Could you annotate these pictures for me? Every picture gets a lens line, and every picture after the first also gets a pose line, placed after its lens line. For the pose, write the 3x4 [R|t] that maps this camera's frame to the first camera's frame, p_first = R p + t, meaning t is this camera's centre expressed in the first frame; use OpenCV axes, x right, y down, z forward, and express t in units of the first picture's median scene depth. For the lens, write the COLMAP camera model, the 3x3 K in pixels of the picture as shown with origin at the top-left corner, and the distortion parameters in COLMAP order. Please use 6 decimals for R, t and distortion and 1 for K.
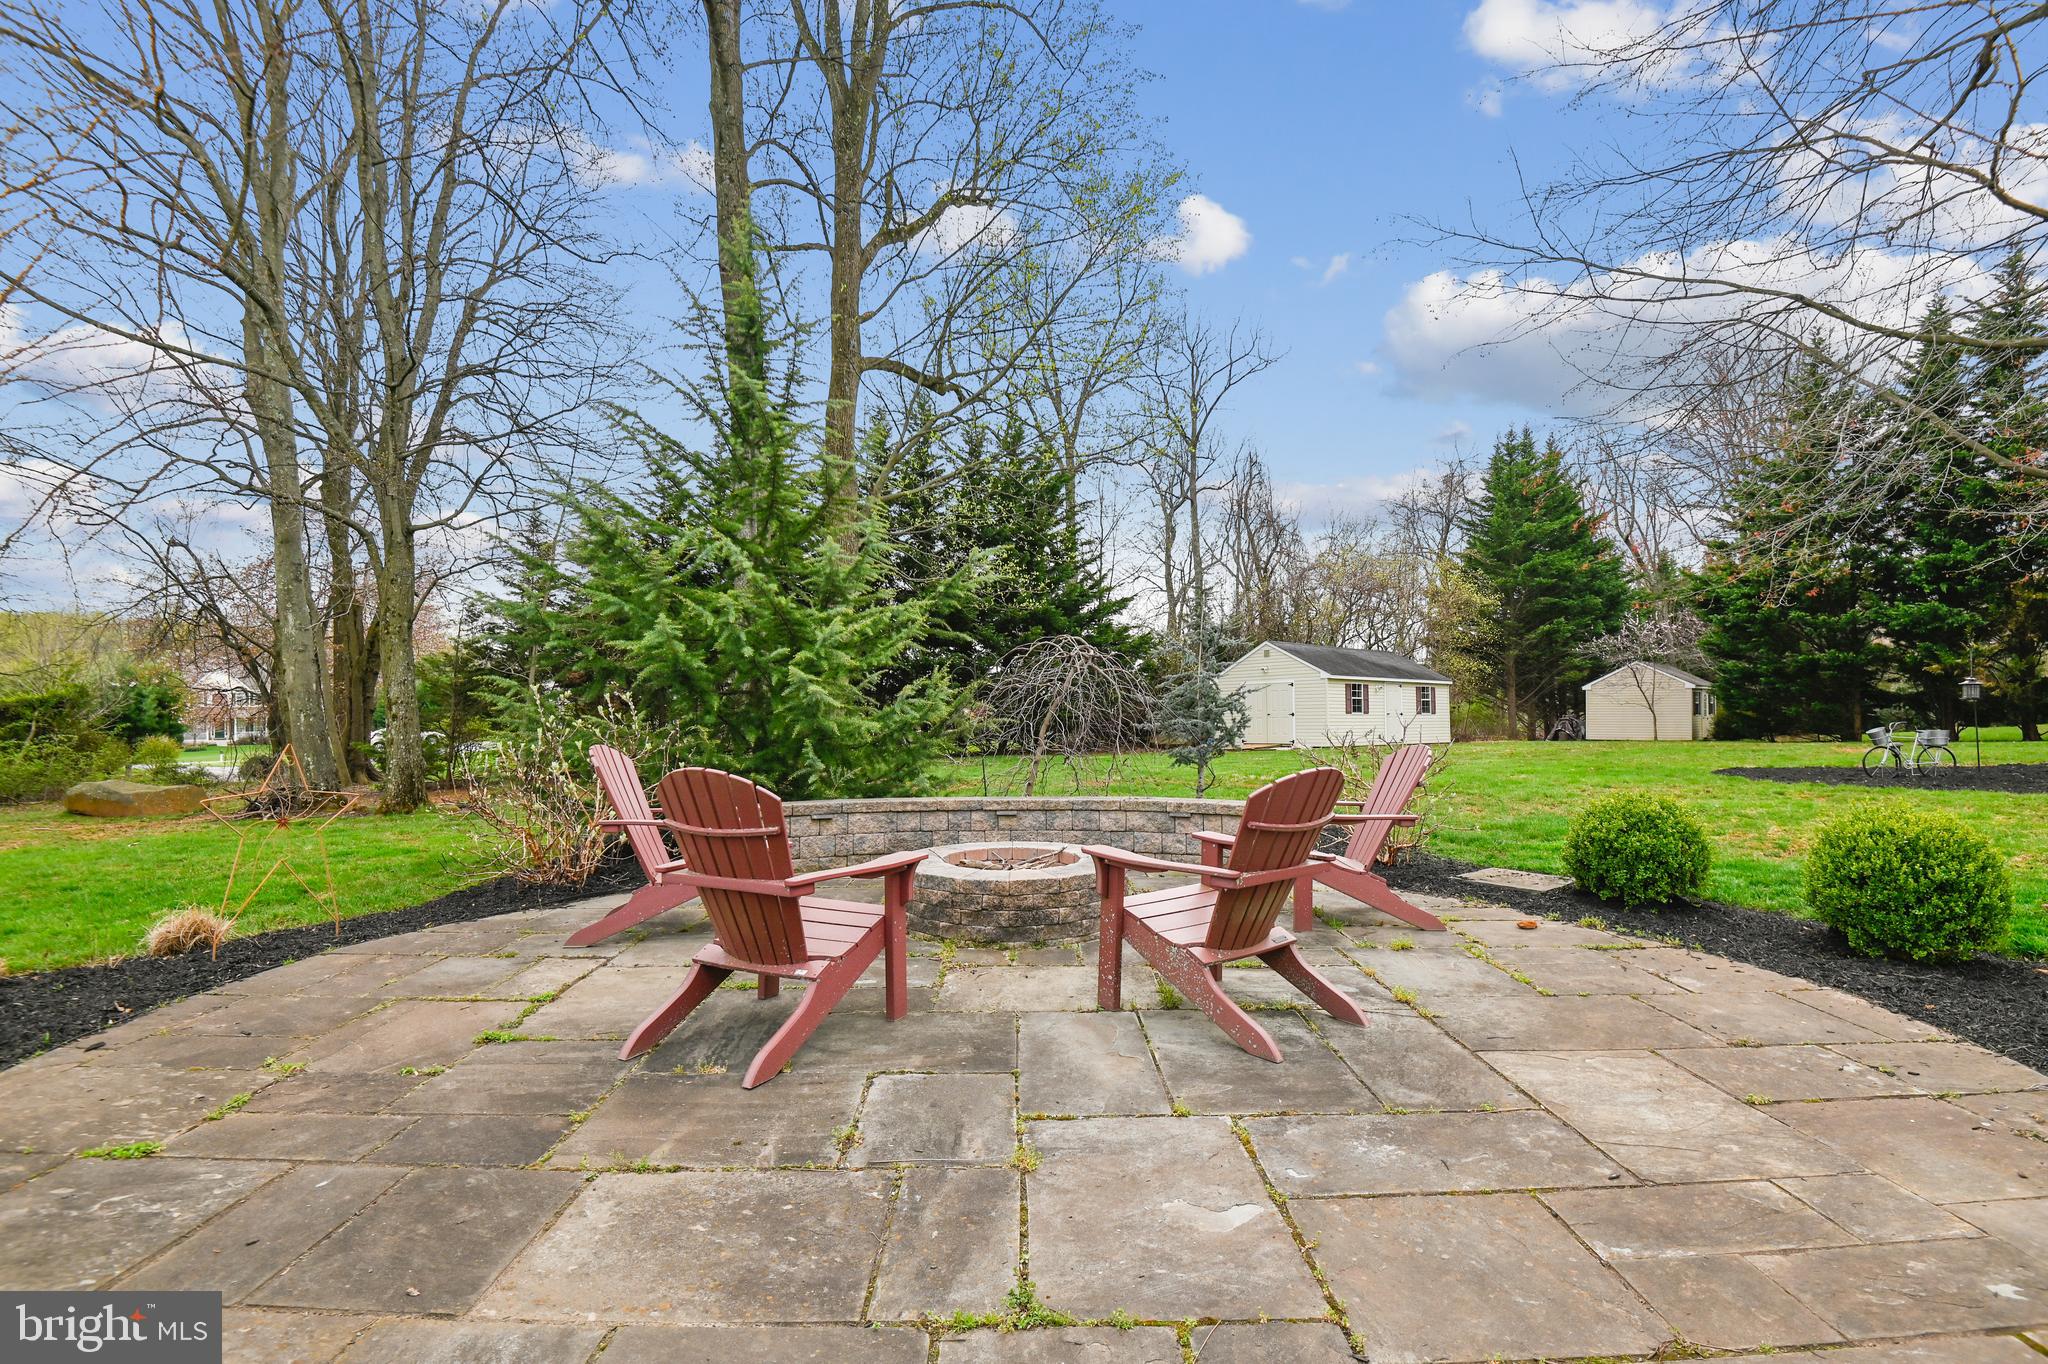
lens RADIAL K [[948.7, 0, 1025.8], [0, 948.7, 691.3], [0, 0, 1]] dist [-0.014655, -0.018834]
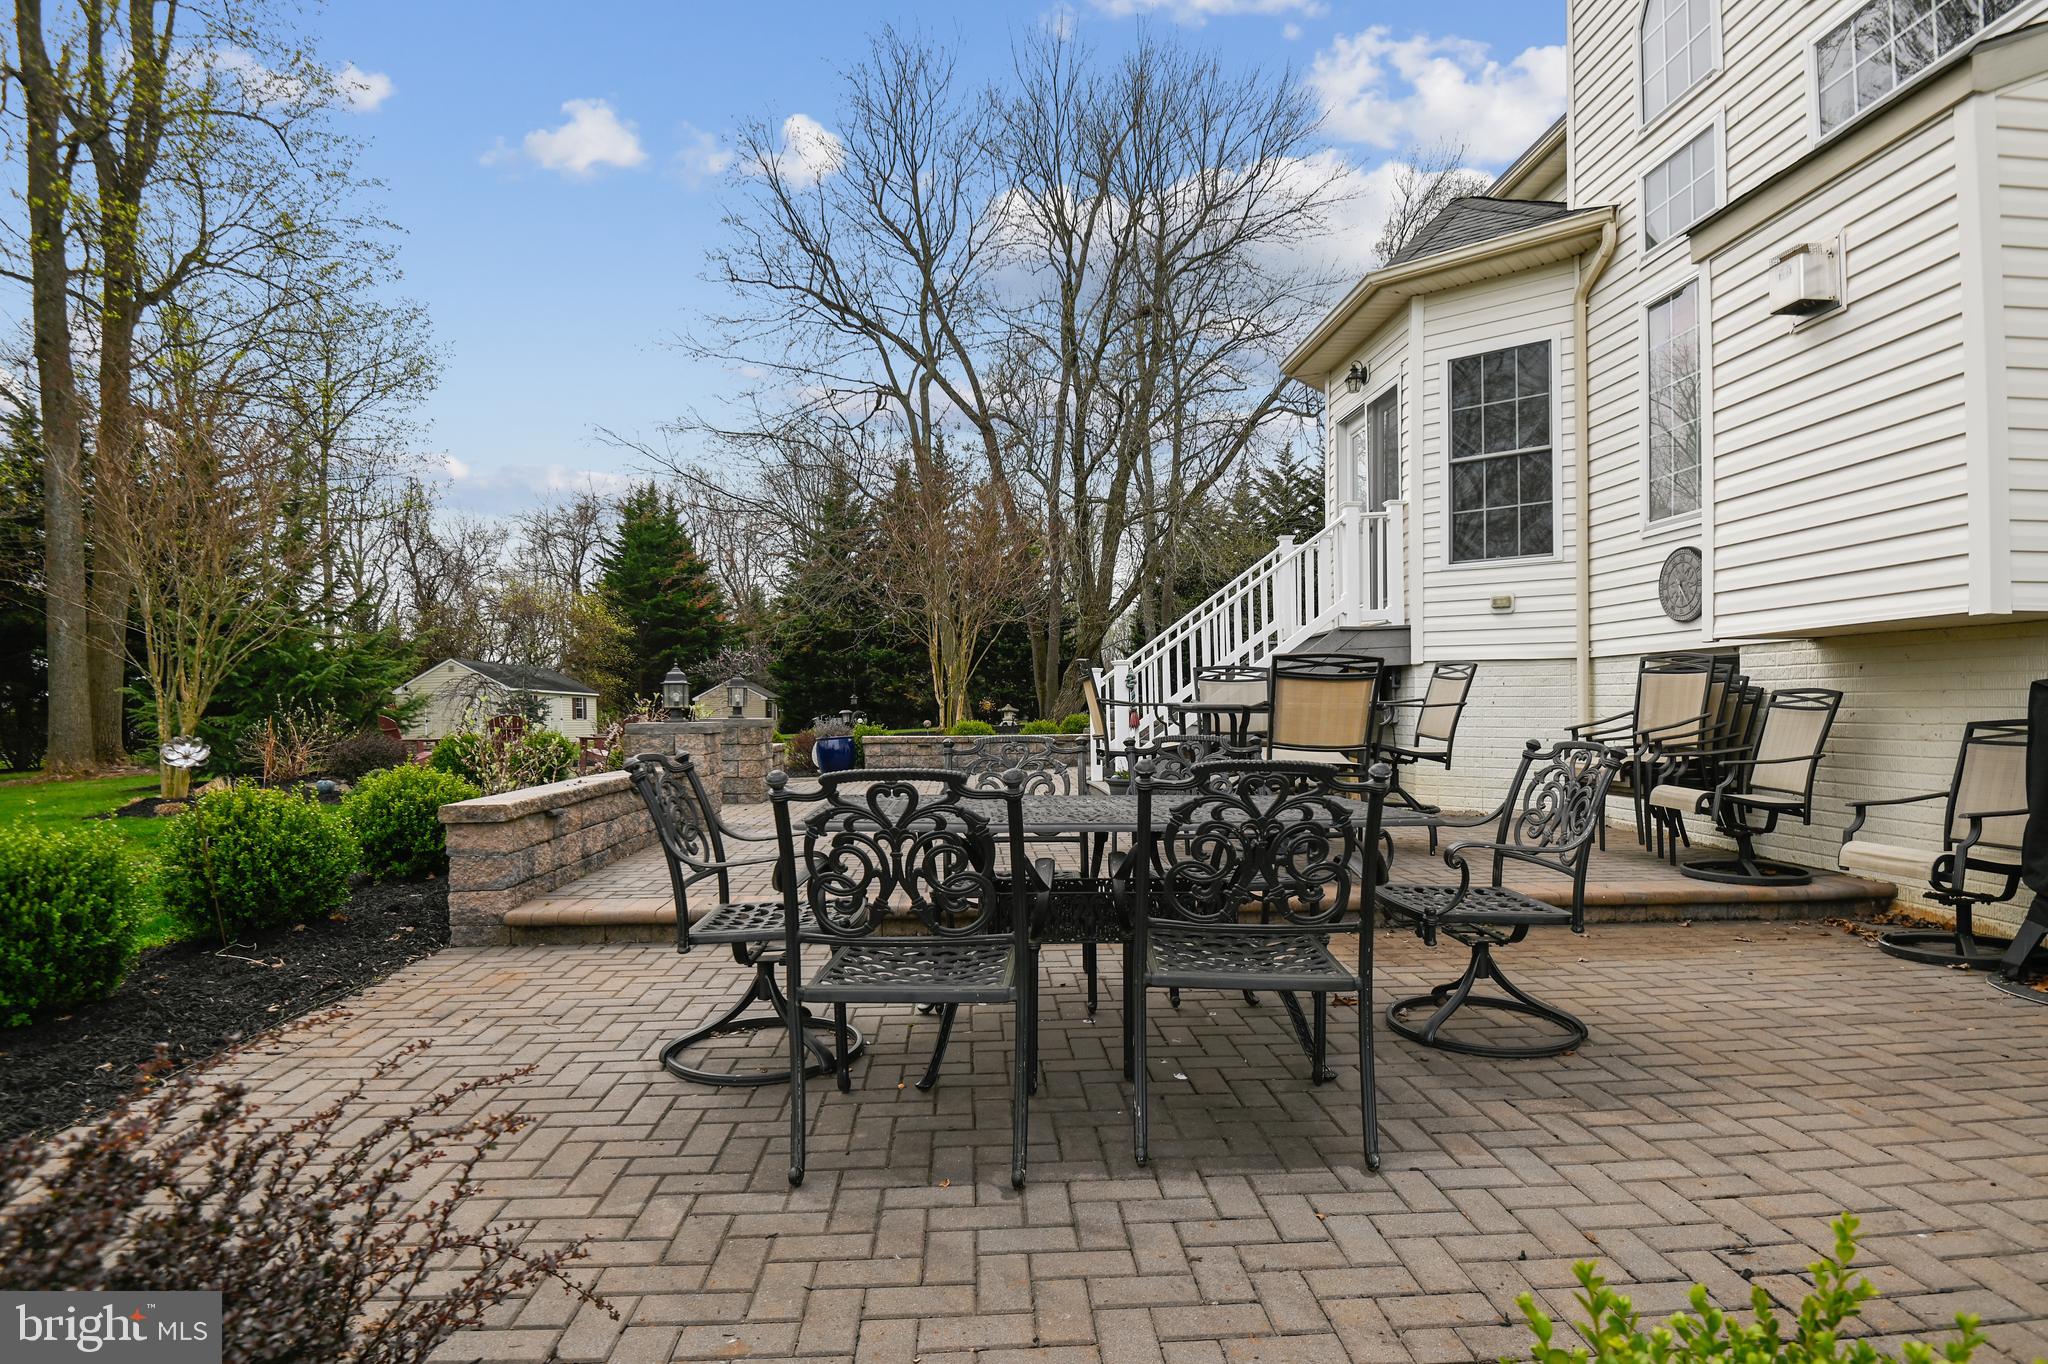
lens RADIAL K [[1097.0, 0, 1024.0], [0, 1097.0, 682.0], [0, 0, 1]] dist [-0.000543, -0.022735]
pose [[0.674040, 0.017437, 0.738489, -0.218824], [-0.002573, 0.999771, -0.021258, 0.003156], [-0.738690, 0.012428, 0.673931, -0.359587]]
